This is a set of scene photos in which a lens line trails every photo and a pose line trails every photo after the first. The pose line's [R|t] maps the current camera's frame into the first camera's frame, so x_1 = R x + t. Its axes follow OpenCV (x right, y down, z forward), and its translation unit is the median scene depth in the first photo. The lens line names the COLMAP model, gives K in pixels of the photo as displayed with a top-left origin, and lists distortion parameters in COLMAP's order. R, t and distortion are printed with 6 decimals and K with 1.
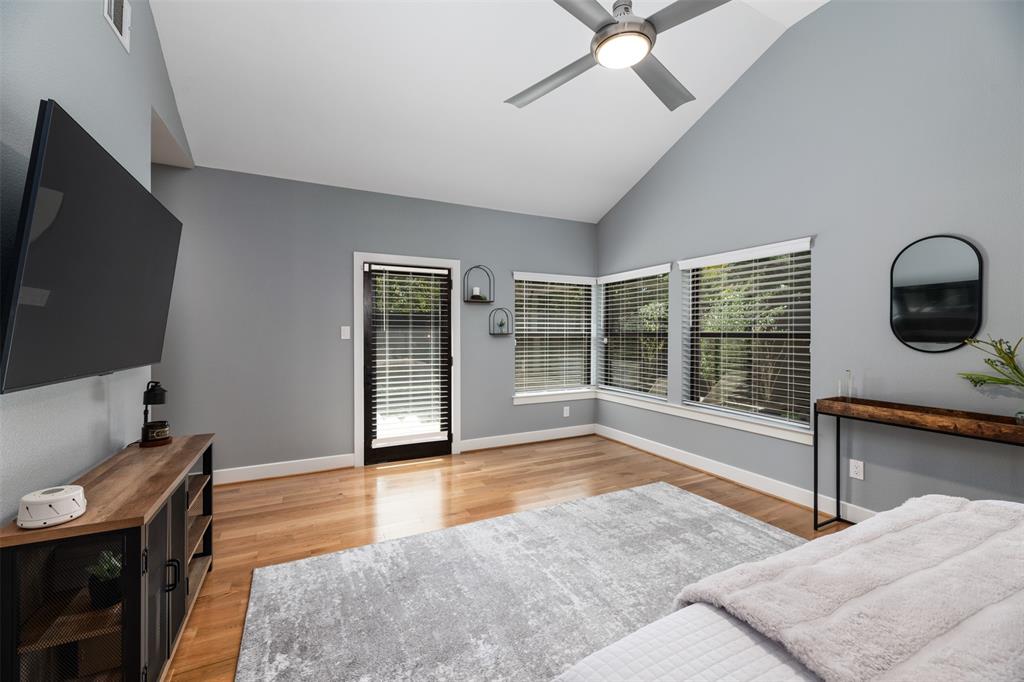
lens RADIAL K [[421.0, 0, 510.4], [0, 421.0, 333.4], [0, 0, 1]] dist [-0.001703, -0.000067]
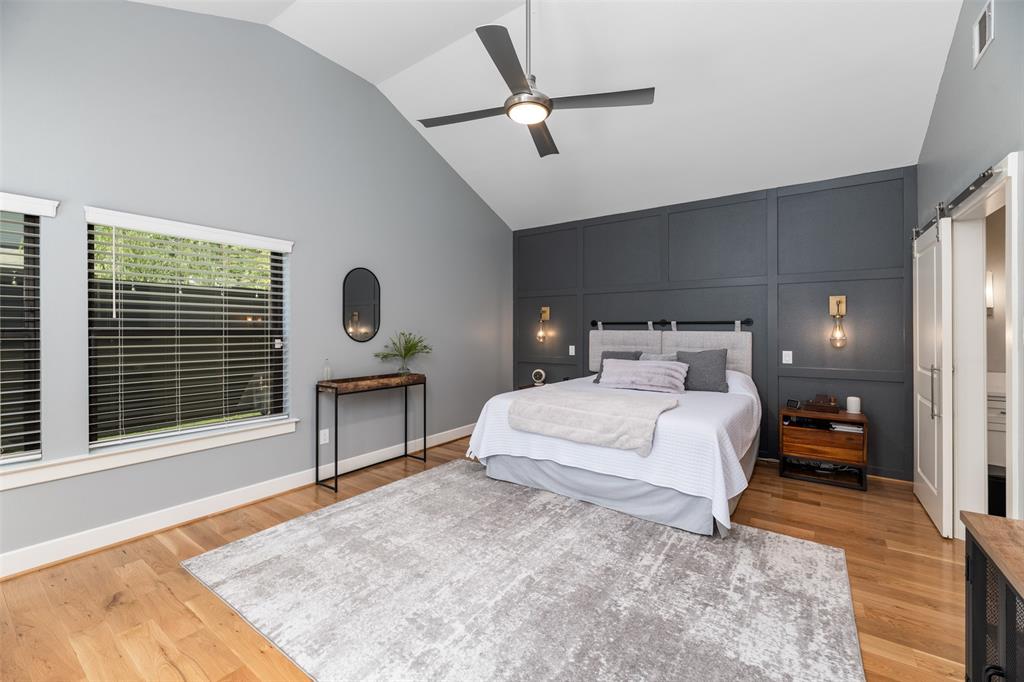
lens RADIAL K [[421.0, 0, 510.4], [0, 421.0, 333.4], [0, 0, 1]] dist [-0.001703, -0.000067]
pose [[-0.476963, -0.012180, 0.878839, -0.556120], [0.000473, 0.999900, 0.014114, -0.006962], [-0.878923, 0.007147, -0.476909, 1.099453]]
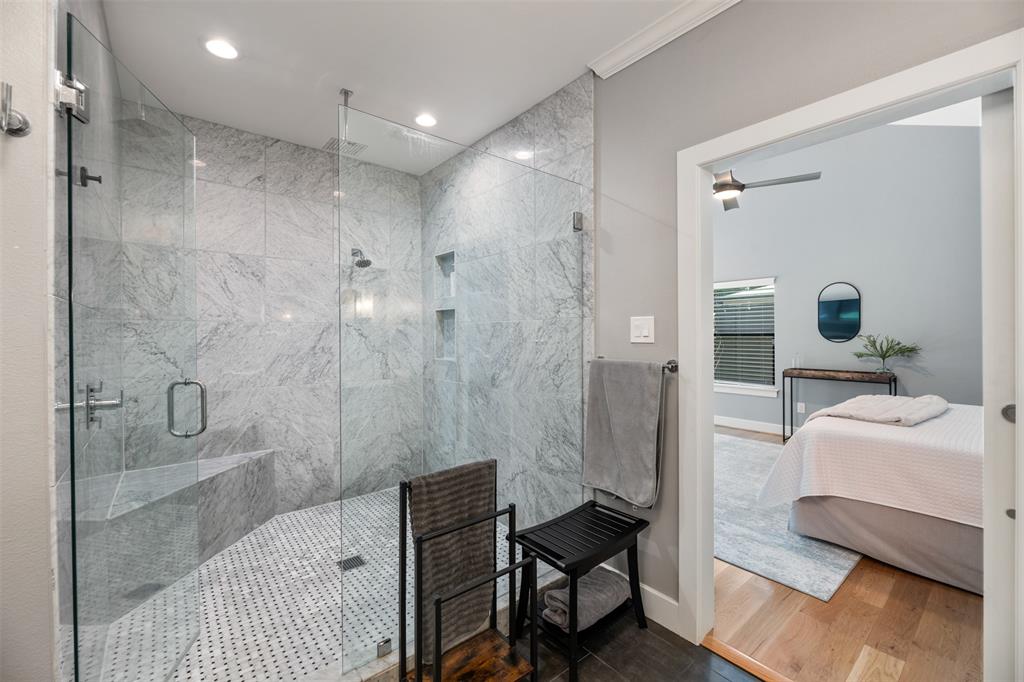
lens RADIAL K [[421.0, 0, 510.4], [0, 421.0, 333.4], [0, 0, 1]] dist [-0.001703, -0.000067]
pose [[0.975015, -0.009370, 0.221940, -0.798745], [0.011597, 0.999895, -0.008737, 0.002684], [-0.221834, 0.011092, 0.975021, -0.496613]]
